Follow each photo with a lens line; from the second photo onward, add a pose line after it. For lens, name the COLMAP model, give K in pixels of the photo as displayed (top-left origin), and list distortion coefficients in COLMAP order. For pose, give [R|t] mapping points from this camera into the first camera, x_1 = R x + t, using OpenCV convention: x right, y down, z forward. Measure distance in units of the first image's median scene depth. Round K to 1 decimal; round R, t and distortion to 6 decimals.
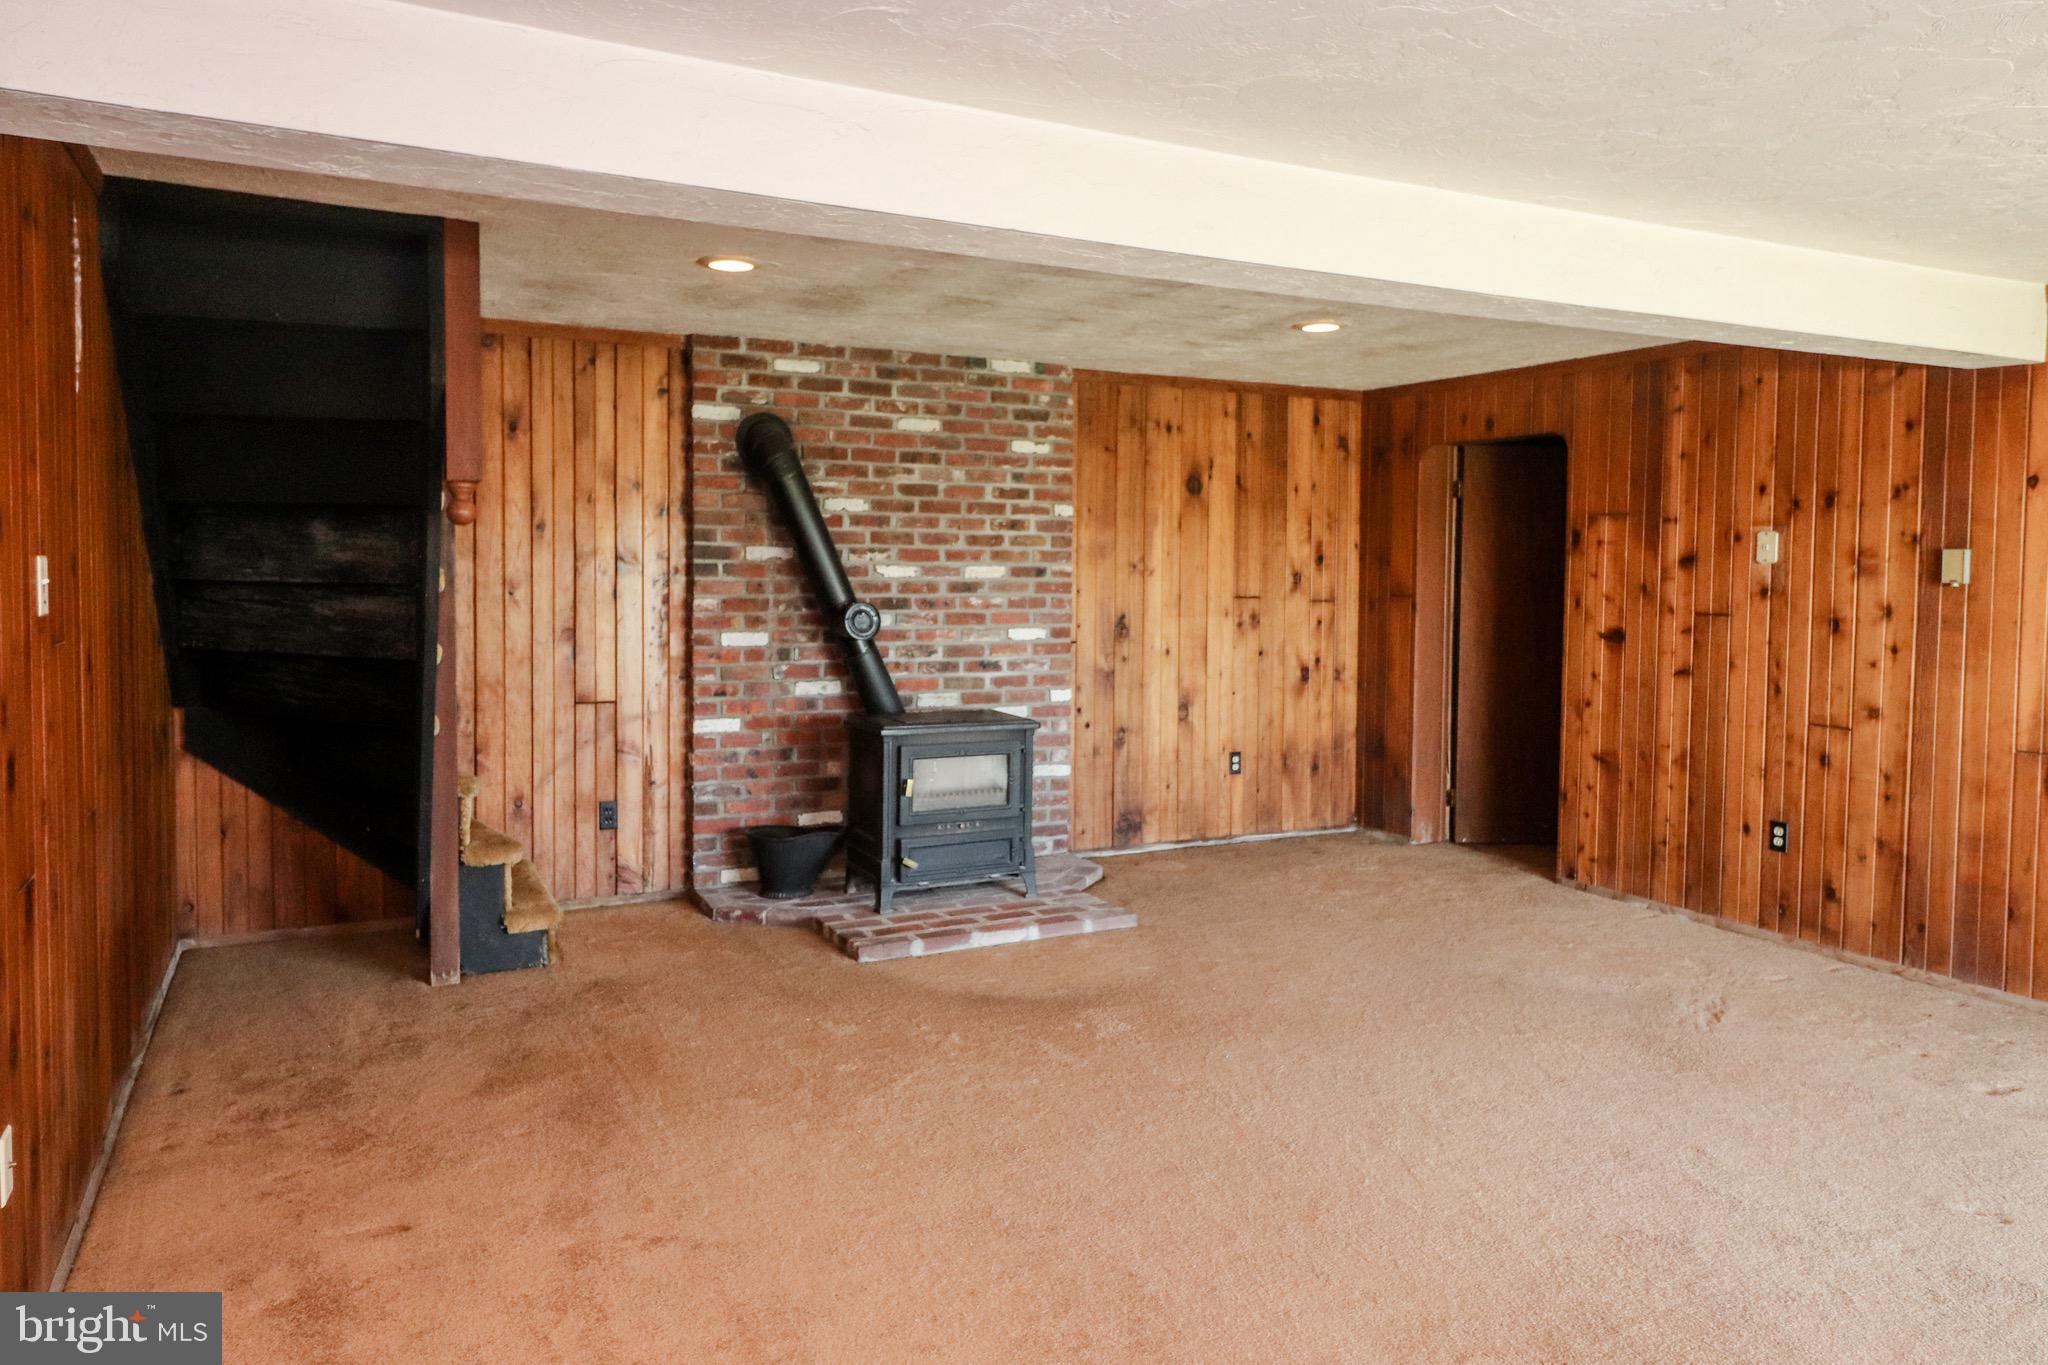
lens RADIAL K [[1386.8, 0, 1024.4], [0, 1386.8, 612.8], [0, 0, 1]] dist [0.027174, -0.000095]
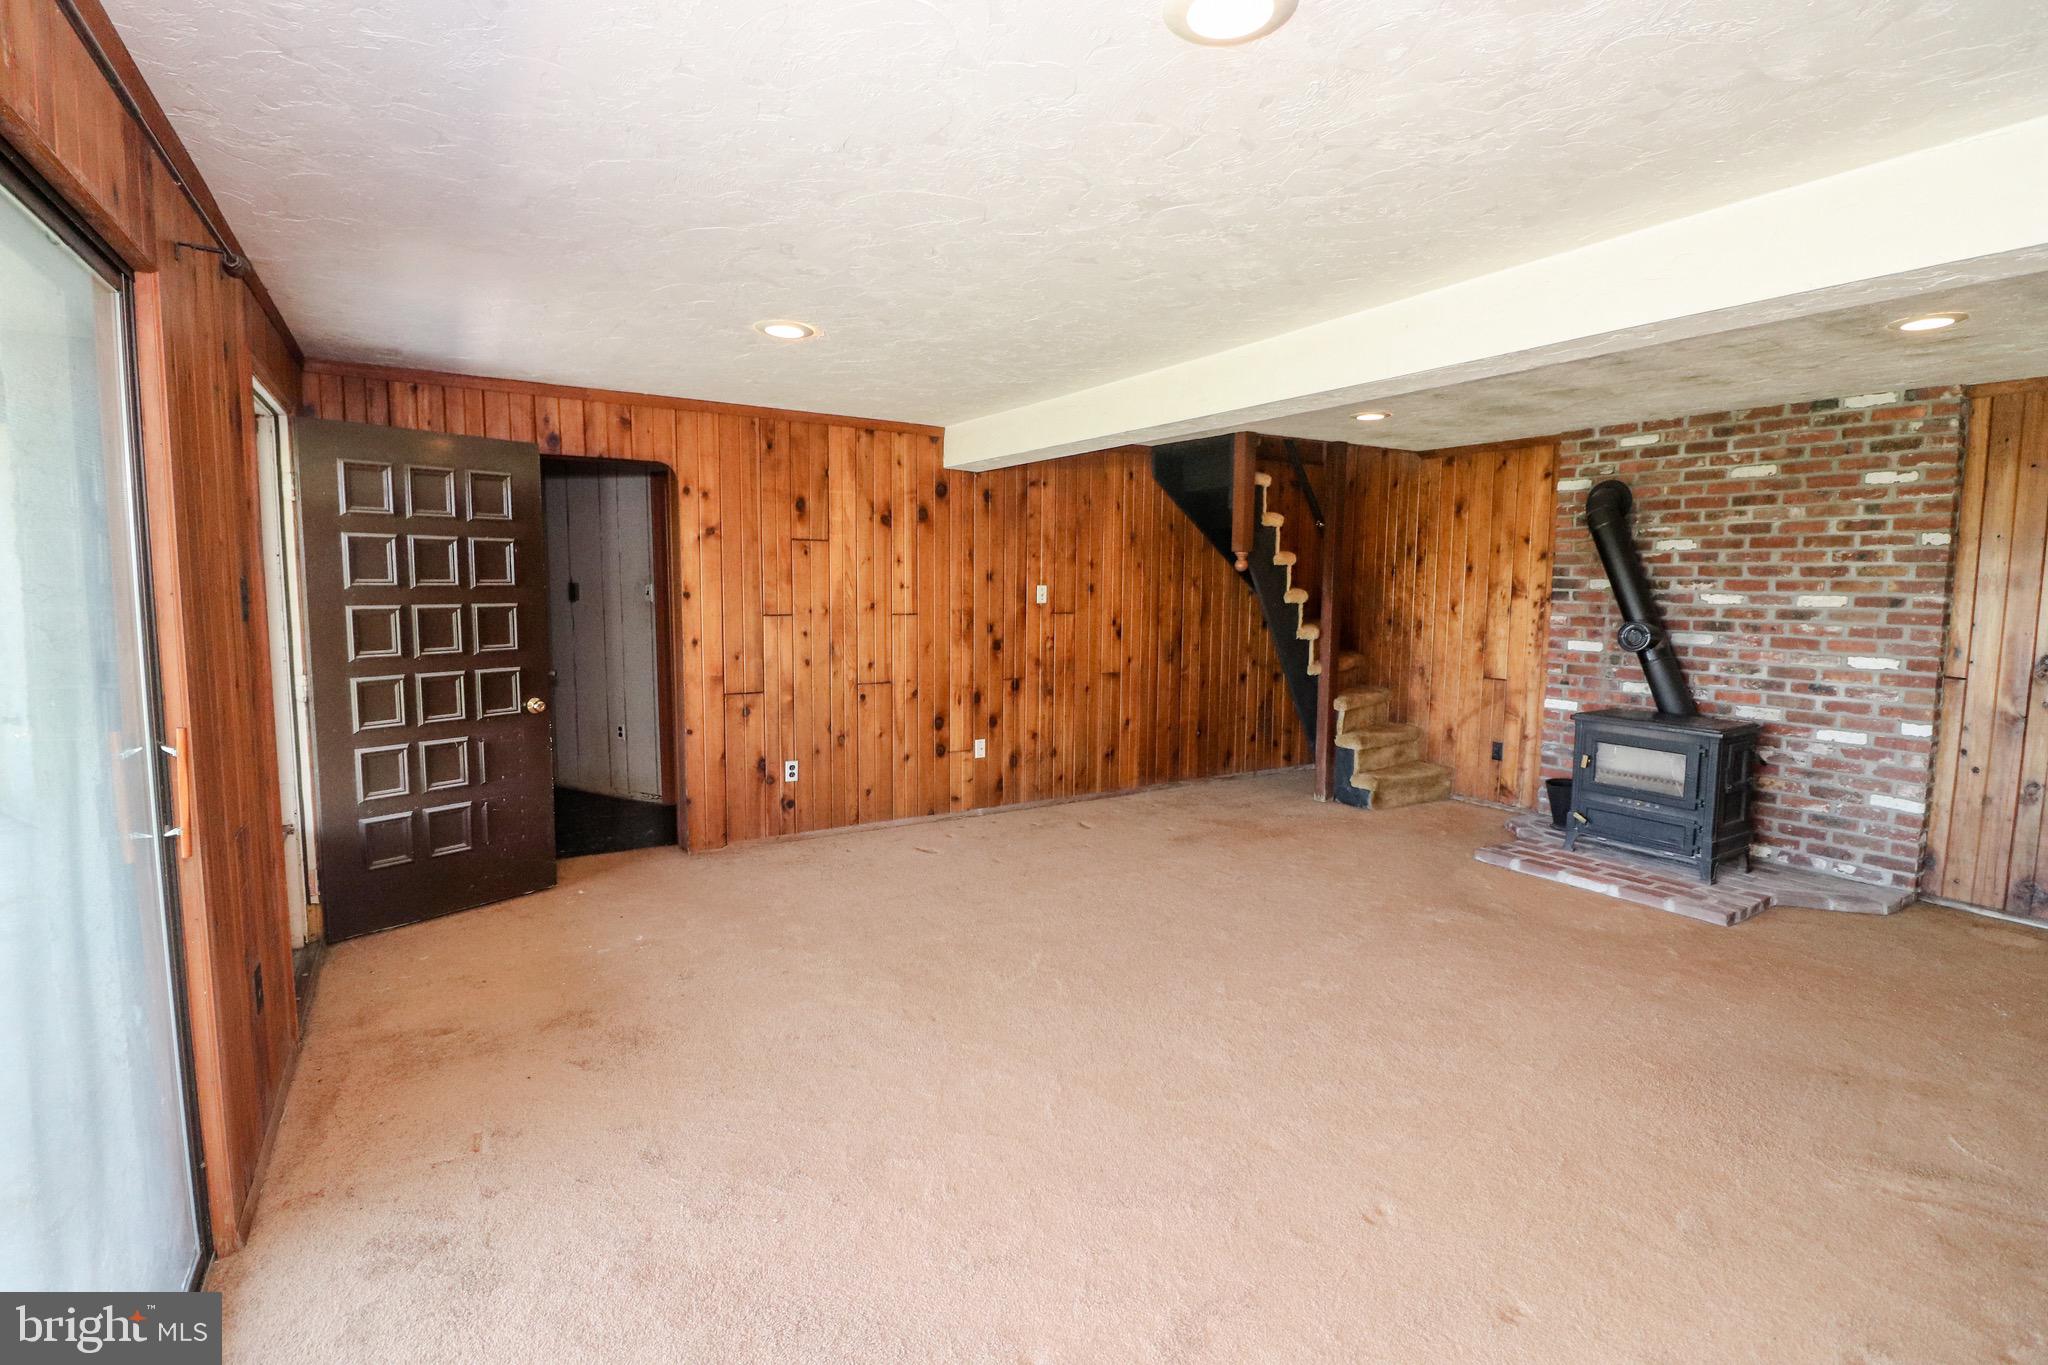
lens RADIAL K [[944.4, 0, 1015.7], [0, 944.4, 671.1], [0, 0, 1]] dist [-0.000529, -0.012383]
pose [[0.083626, 0.083857, -0.992963, 0.646722], [-0.047635, 0.995650, 0.080072, -0.004265], [0.995358, 0.040604, 0.087257, 0.326615]]
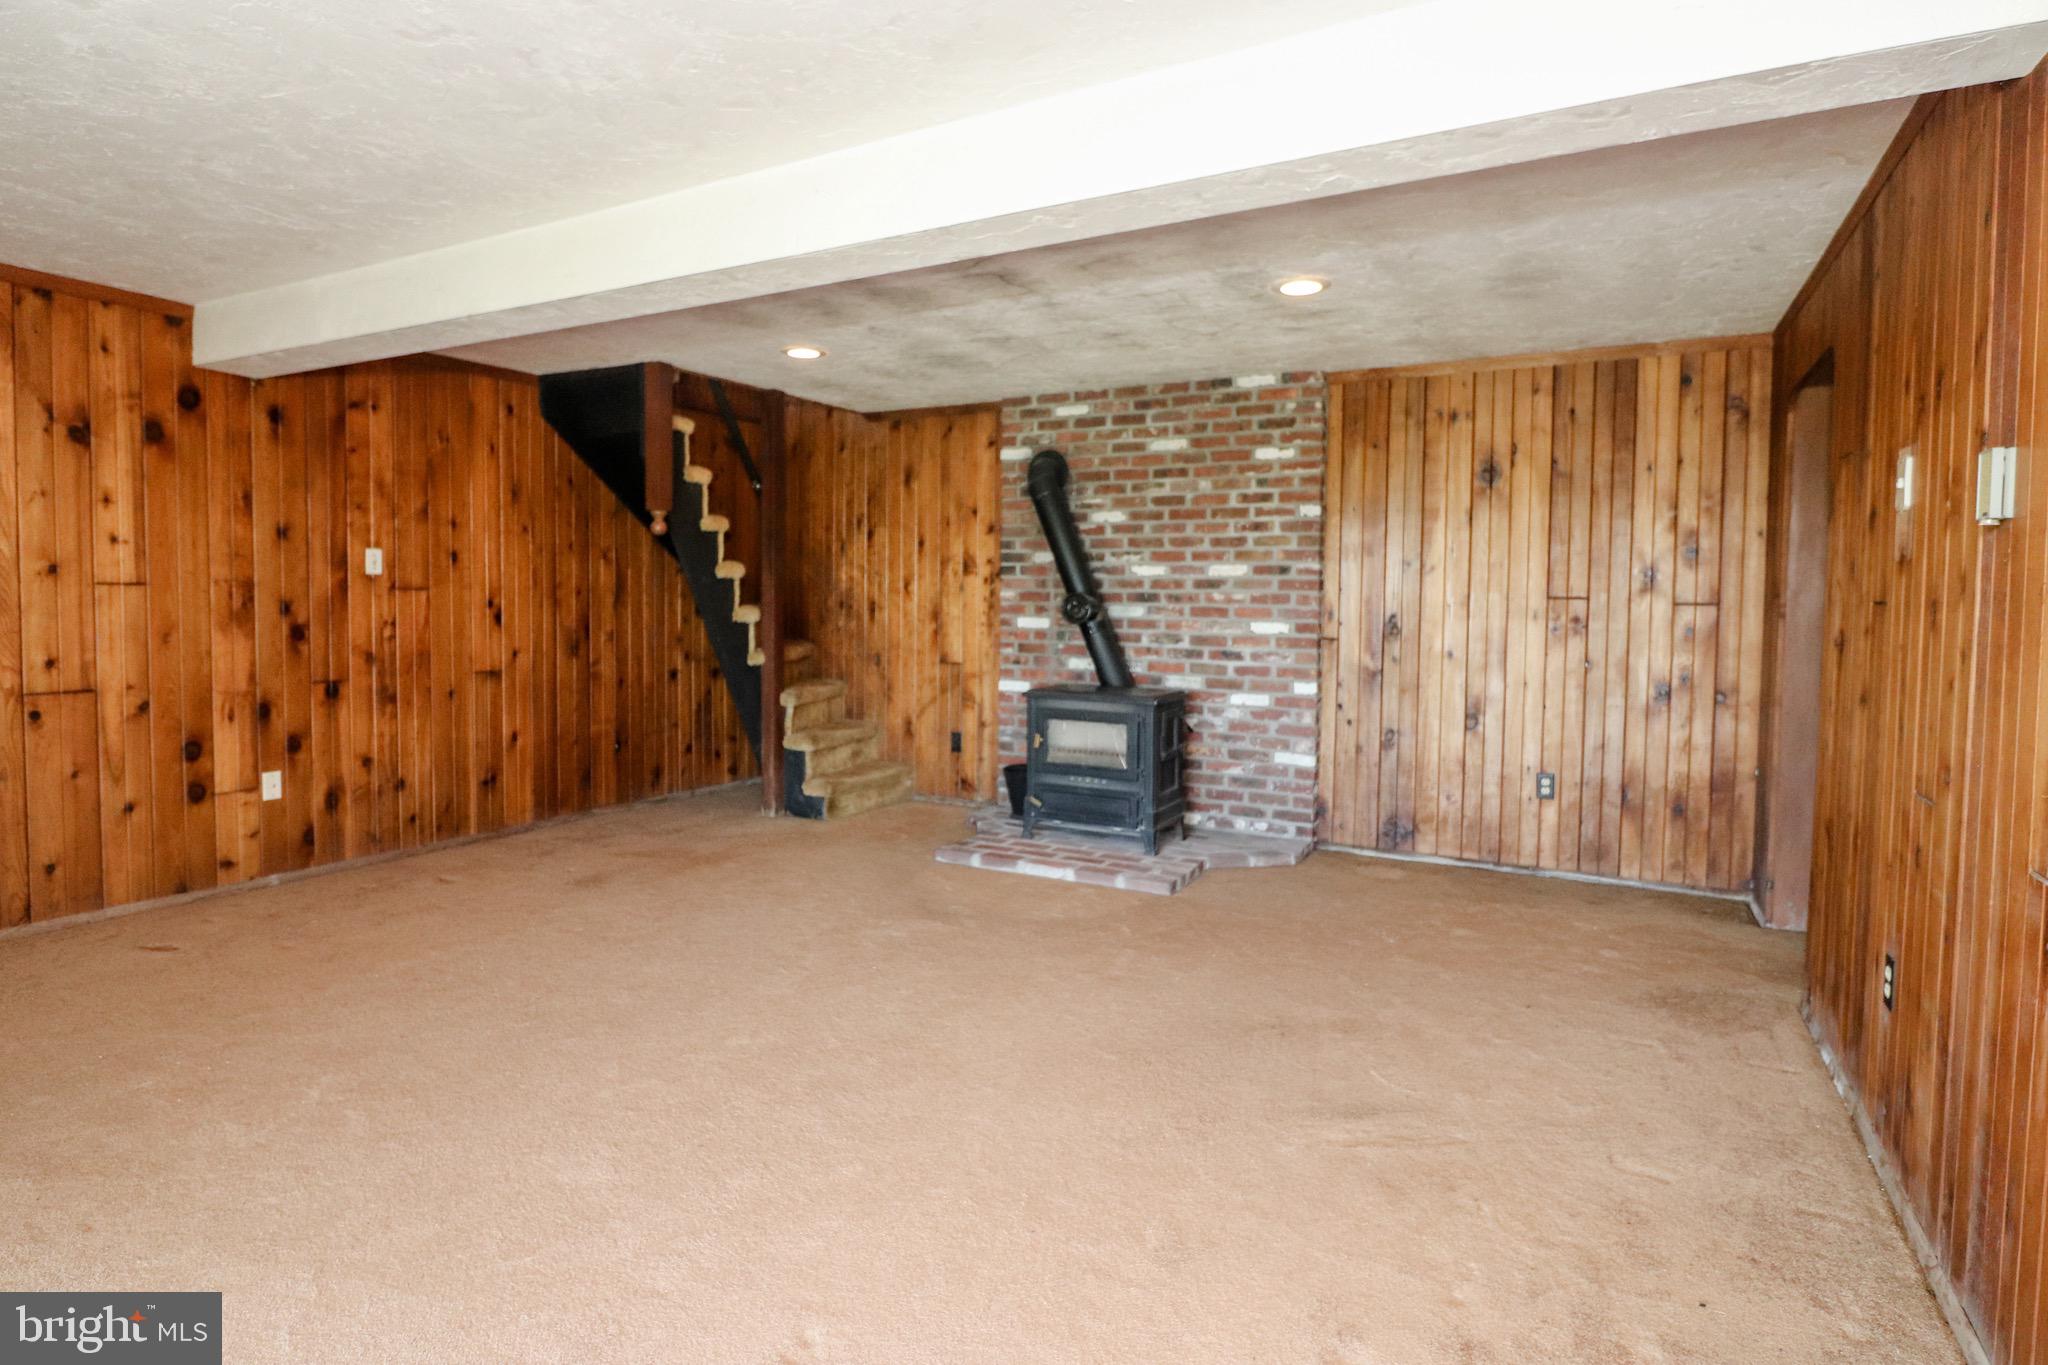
lens RADIAL K [[1072.7, 0, 1006.1], [0, 1072.7, 639.2], [0, 0, 1]] dist [-0.002926, -0.008424]
pose [[0.560976, 0.028621, -0.827337, 0.589588], [-0.037691, 0.999249, 0.009012, 0.024717], [0.826974, 0.026128, 0.561633, 0.377296]]
